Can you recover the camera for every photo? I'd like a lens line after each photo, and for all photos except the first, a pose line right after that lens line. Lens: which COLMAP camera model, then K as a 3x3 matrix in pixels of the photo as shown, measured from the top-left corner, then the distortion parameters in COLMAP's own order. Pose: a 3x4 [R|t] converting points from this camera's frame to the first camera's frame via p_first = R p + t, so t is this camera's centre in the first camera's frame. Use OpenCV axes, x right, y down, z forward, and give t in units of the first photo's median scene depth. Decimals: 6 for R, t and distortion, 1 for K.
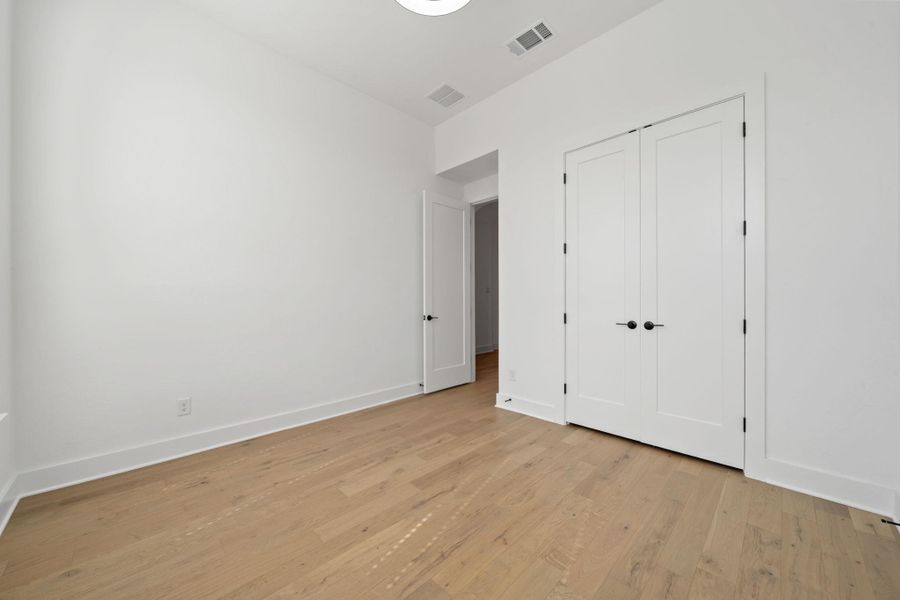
lens RADIAL K [[329.5, 0, 457.3], [0, 329.5, 301.6], [0, 0, 1]] dist [-0.000949, -0.000371]
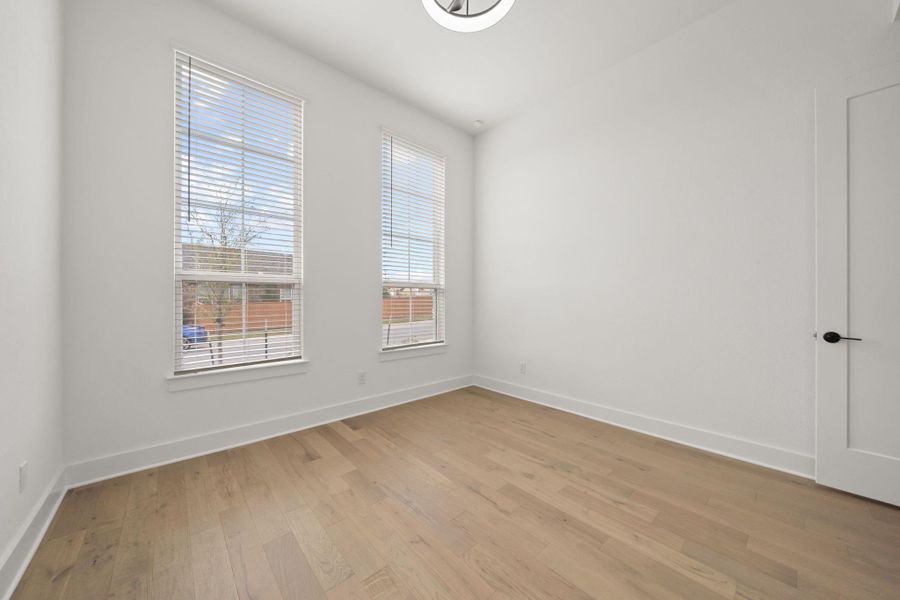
lens RADIAL K [[329.5, 0, 457.7], [0, 329.5, 297.5], [0, 0, 1]] dist [-0.000949, -0.000371]
pose [[-0.062296, -0.002346, -0.998055, 0.735402], [-0.007639, 0.999969, -0.001874, -0.008533], [0.998028, 0.007508, -0.062312, 0.768700]]
